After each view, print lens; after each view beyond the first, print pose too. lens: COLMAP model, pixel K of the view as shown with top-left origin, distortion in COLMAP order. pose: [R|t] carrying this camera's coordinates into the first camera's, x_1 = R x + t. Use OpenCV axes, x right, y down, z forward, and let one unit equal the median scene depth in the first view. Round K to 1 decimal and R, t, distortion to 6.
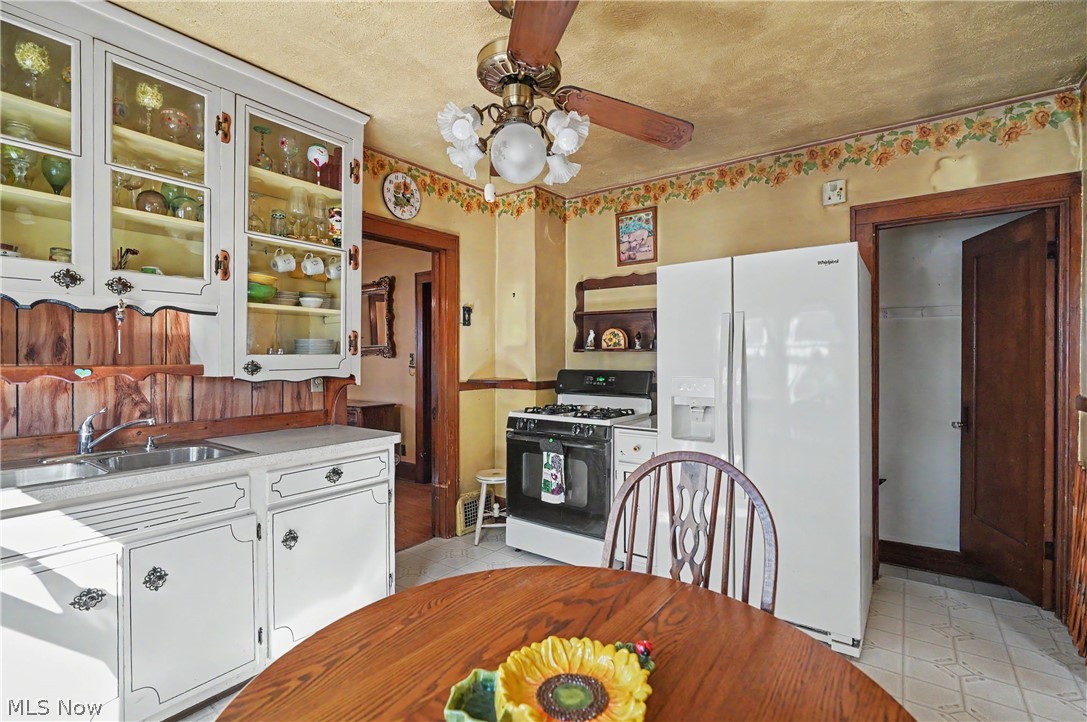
lens RADIAL K [[498.7, 0, 542.8], [0, 498.7, 359.0], [0, 0, 1]] dist [-0.005437, 0.000075]
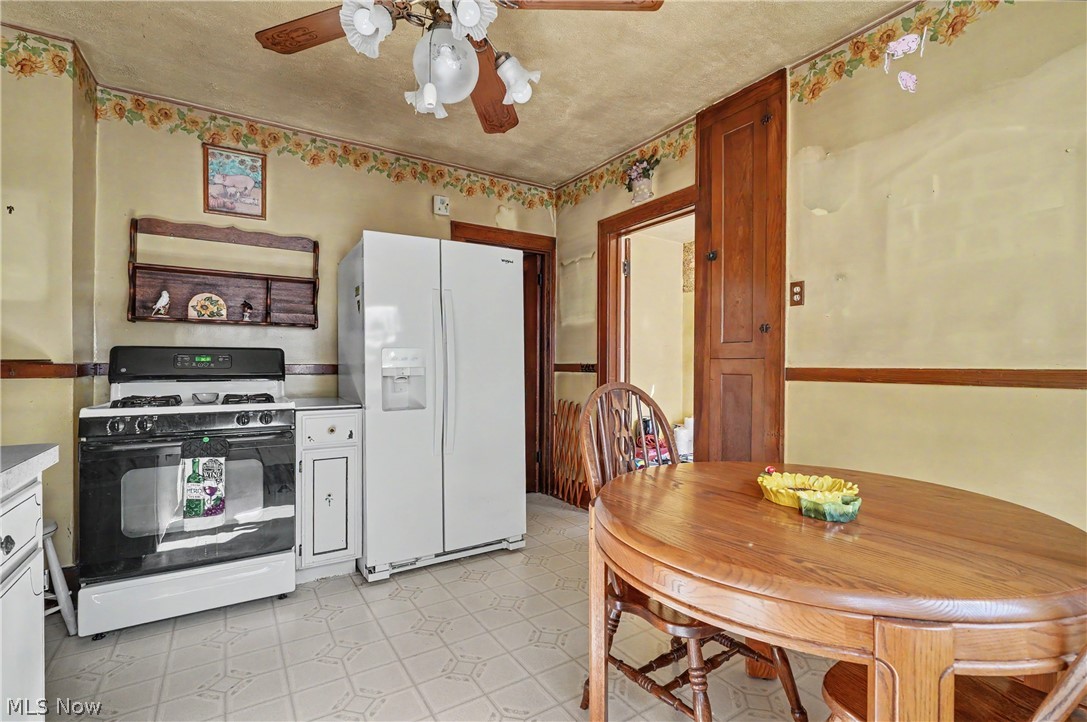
lens RADIAL K [[498.7, 0, 540.6], [0, 498.7, 363.5], [0, 0, 1]] dist [-0.005437, 0.000075]
pose [[0.359867, 0.001905, 0.933002, -0.389867], [0.002258, 0.999993, -0.002913, 0.050553], [-0.933001, 0.003155, 0.359860, 0.262470]]
